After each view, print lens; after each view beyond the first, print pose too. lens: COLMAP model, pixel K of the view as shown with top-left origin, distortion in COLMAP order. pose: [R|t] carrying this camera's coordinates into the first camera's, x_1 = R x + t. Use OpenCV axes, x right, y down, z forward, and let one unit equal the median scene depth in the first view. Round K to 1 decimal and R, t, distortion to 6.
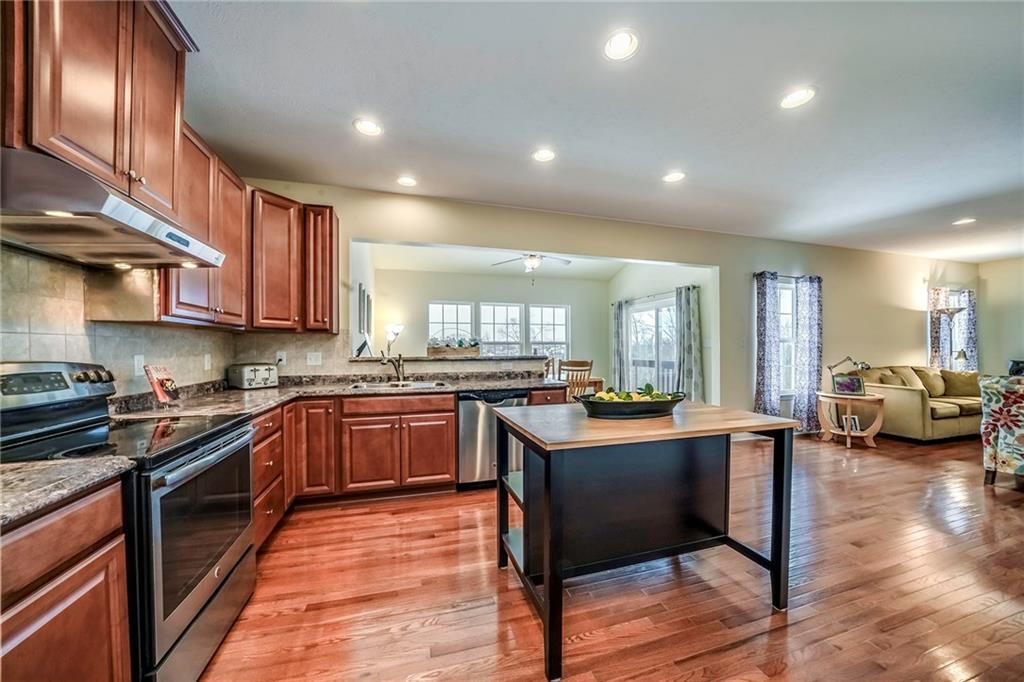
lens RADIAL K [[356.7, 0, 508.0], [0, 356.7, 350.8], [0, 0, 1]] dist [0.000502, 0.000350]
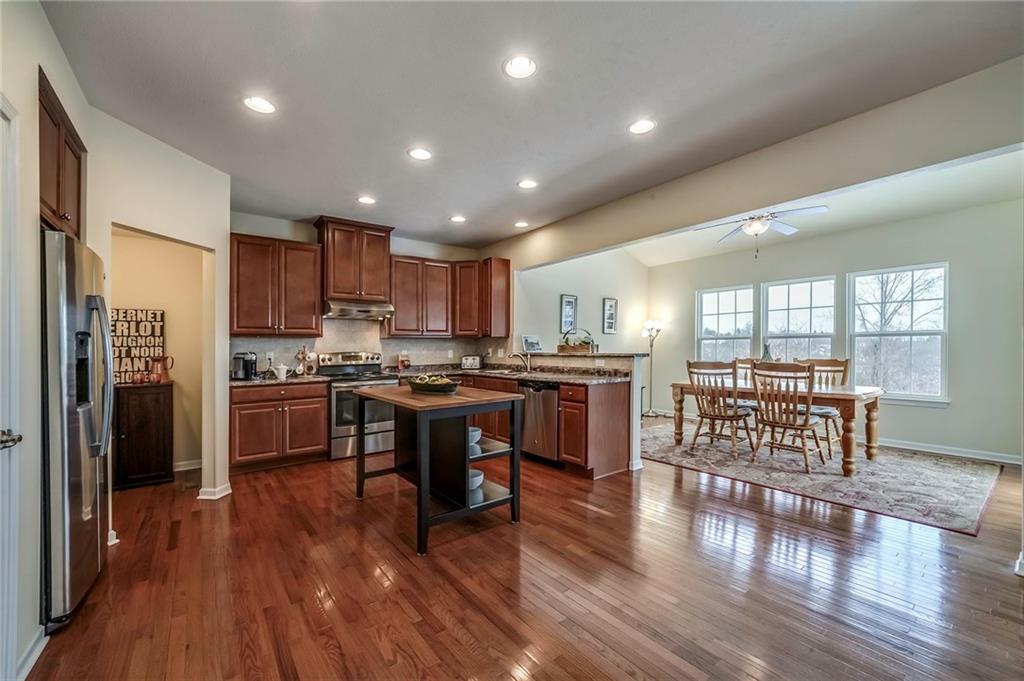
lens RADIAL K [[411.5, 0, 514.9], [0, 411.5, 346.5], [0, 0, 1]] dist [-0.000551, -0.000161]
pose [[0.356938, -0.003082, -0.934123, 0.963179], [0.003380, 0.999992, -0.002007, -0.003406], [0.934122, -0.002441, 0.356946, 0.343489]]
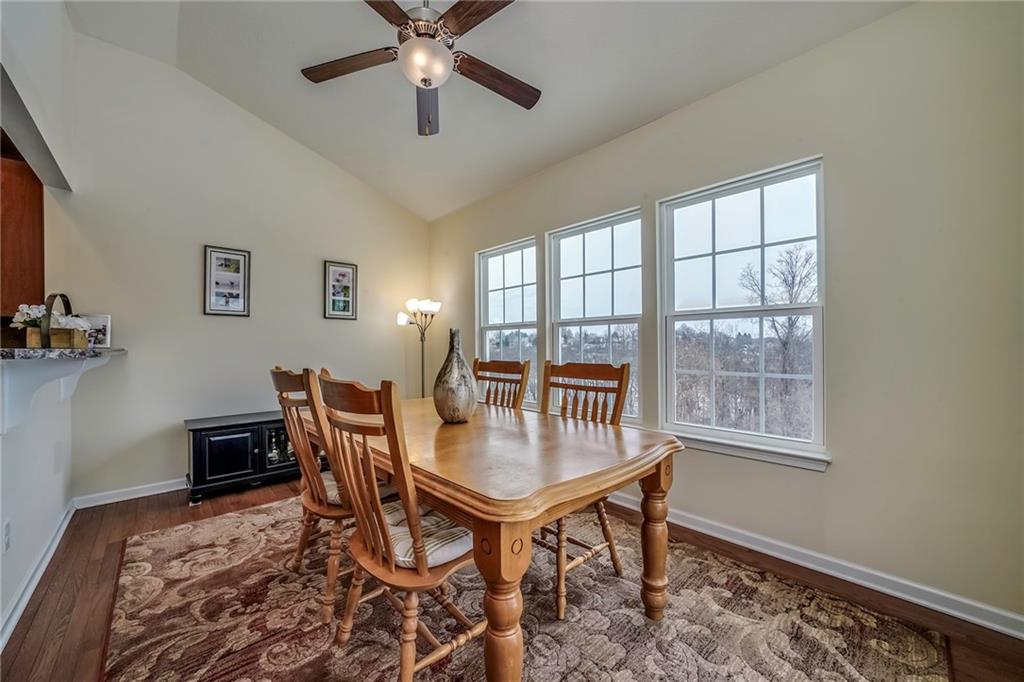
lens RADIAL K [[379.5, 0, 509.7], [0, 379.5, 335.7], [0, 0, 1]] dist [-0.000498, -0.000086]
pose [[0.444129, -0.018979, -0.895762, 0.581084], [-0.001296, 0.999761, -0.021825, 0.007743], [0.895962, 0.010854, 0.443998, 1.298014]]
